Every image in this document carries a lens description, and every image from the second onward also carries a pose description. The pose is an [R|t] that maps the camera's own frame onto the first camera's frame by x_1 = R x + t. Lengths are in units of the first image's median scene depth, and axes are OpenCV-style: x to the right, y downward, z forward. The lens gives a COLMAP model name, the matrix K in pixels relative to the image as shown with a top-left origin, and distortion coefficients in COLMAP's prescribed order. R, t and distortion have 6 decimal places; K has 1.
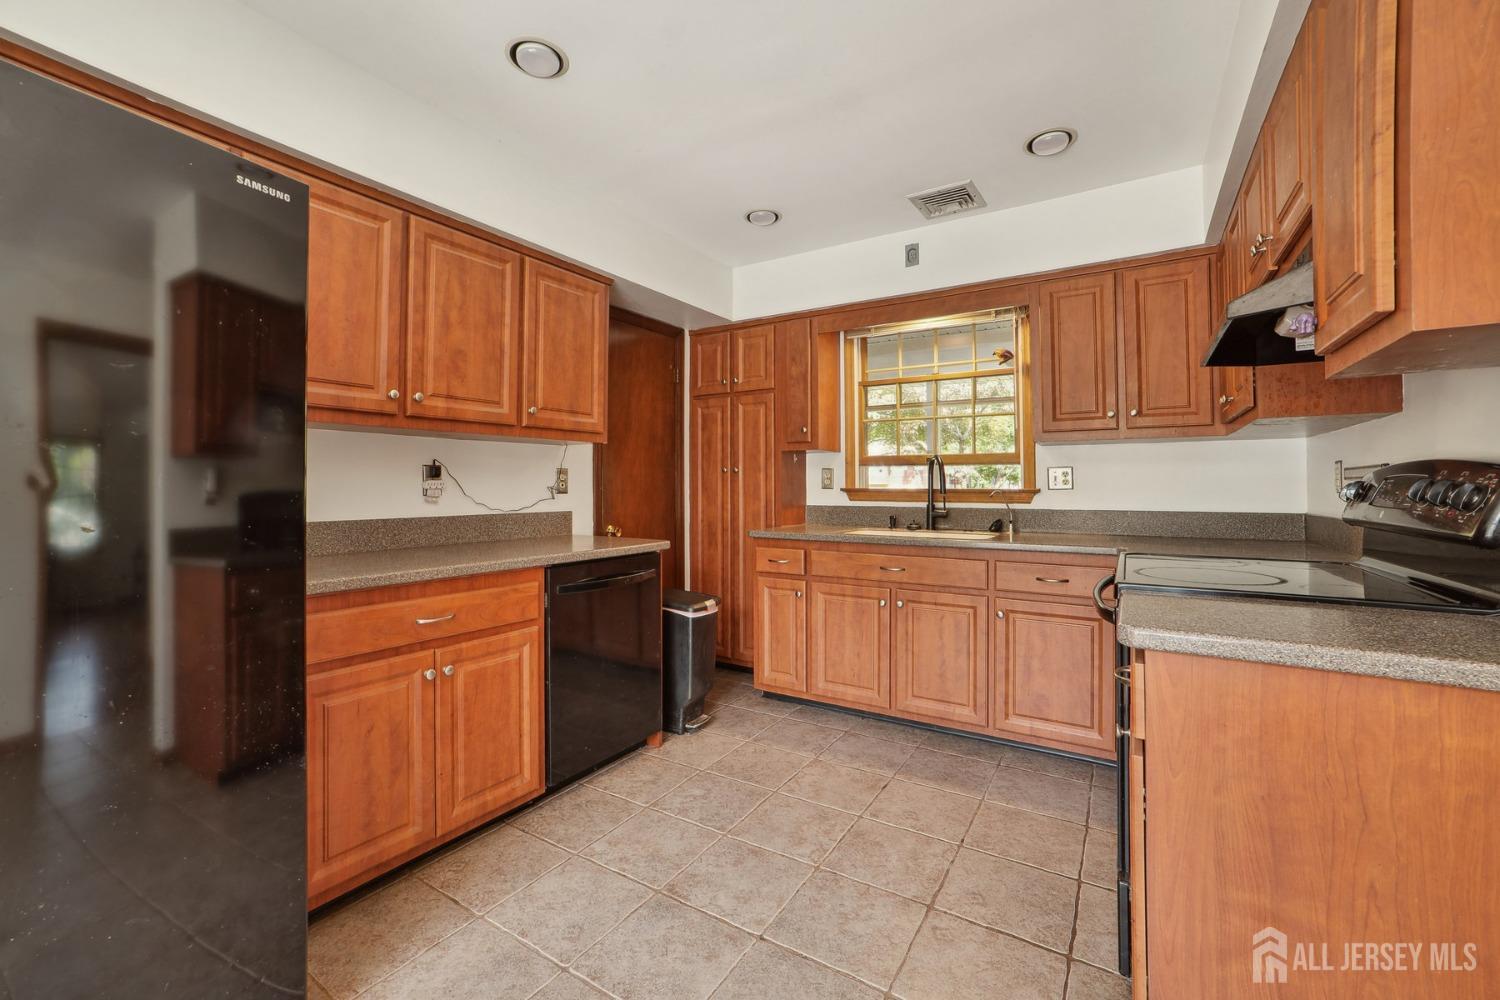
lens RADIAL K [[611.4, 0, 744.4], [0, 611.4, 474.1], [0, 0, 1]] dist [-0.030582, -0.000010]
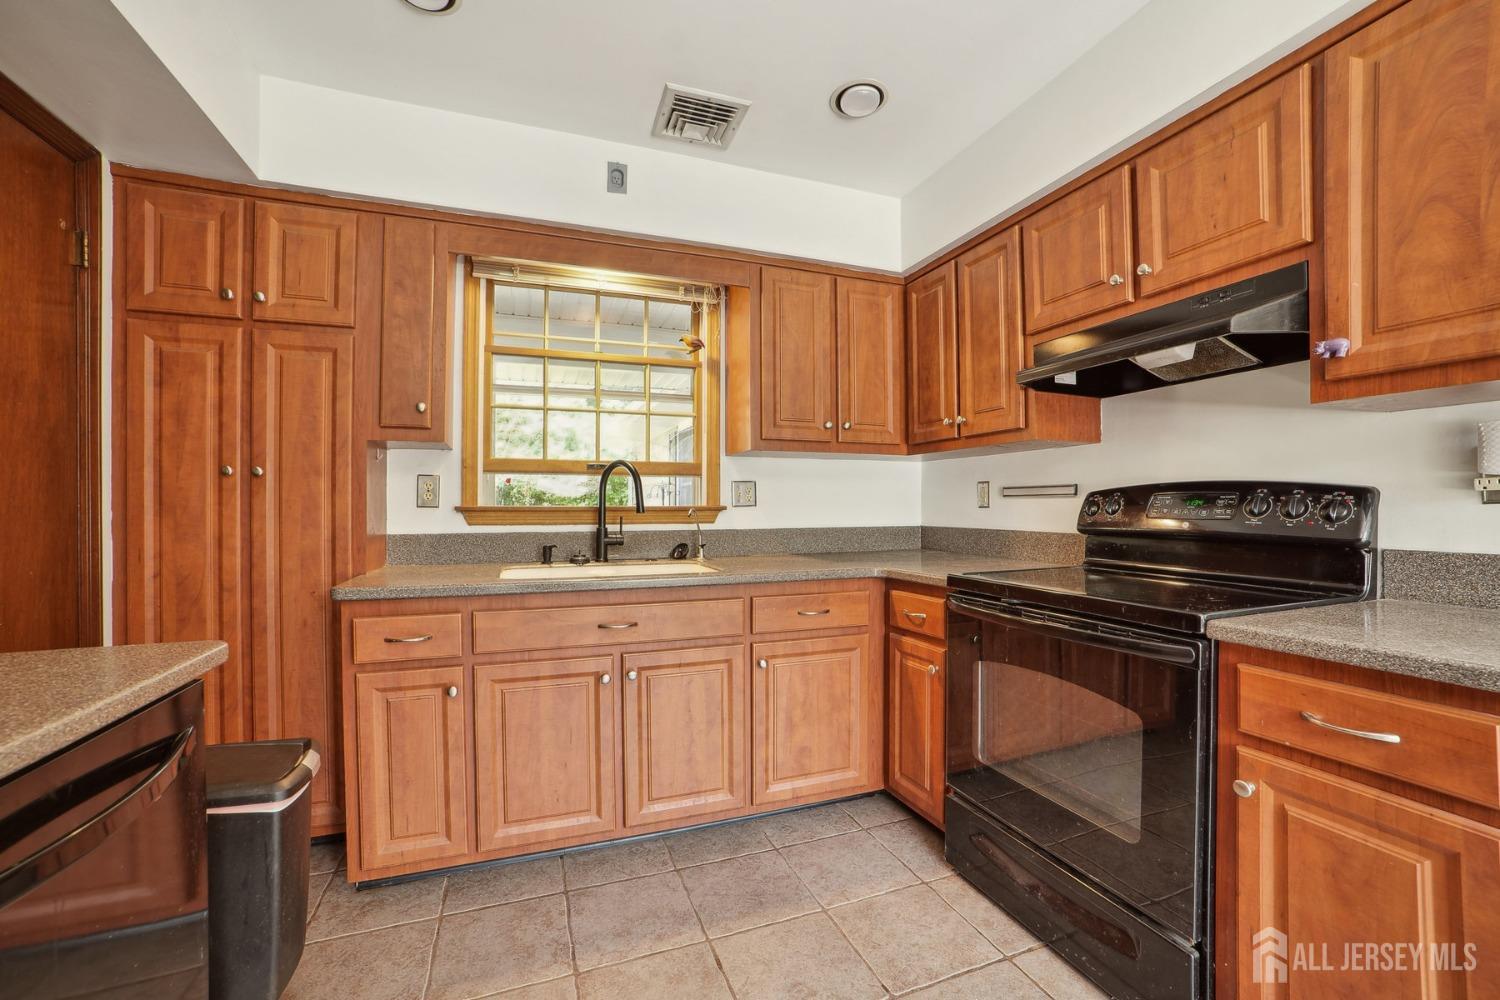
lens RADIAL K [[624.9, 0, 750.0], [0, 624.9, 500.0], [0, 0, 1]] dist [-0.072066, 0.029263]
pose [[0.604601, 0.002402, 0.796525, -0.216426], [-0.014327, 0.999866, 0.007860, 0.009339], [-0.796399, -0.016164, 0.604555, 0.472499]]
